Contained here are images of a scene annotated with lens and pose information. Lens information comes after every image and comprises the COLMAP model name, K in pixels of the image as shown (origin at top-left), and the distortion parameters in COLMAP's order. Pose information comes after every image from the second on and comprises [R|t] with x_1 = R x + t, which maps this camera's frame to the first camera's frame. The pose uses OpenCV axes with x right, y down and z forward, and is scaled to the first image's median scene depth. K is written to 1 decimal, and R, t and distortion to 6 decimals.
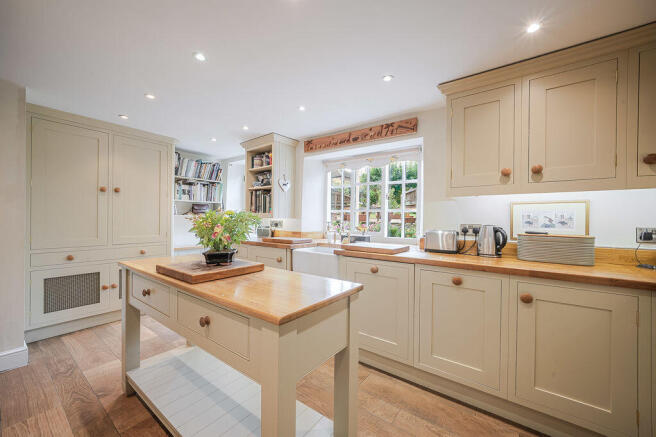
lens RADIAL K [[256.2, 0, 326.8], [0, 256.2, 218.5], [0, 0, 1]] dist [0.000521, 0.000016]
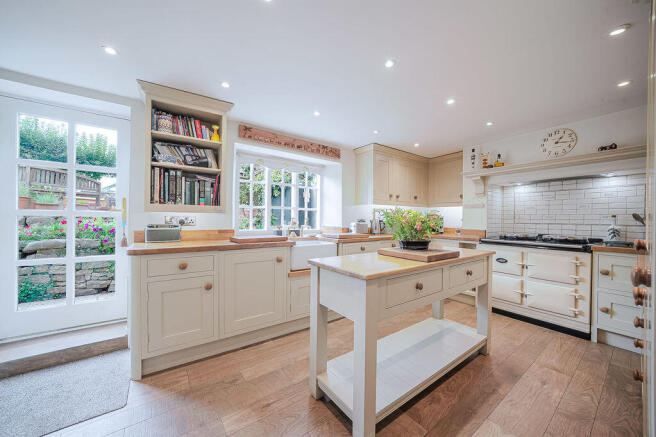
lens RADIAL K [[247.1, 0, 327.9], [0, 247.1, 219.0], [0, 0, 1]] dist [0.001230, 0.000020]
pose [[0.284010, -0.003180, 0.958816, -0.820772], [-0.003952, 0.999982, 0.004487, 0.011306], [-0.958813, -0.005063, 0.283993, 0.489227]]
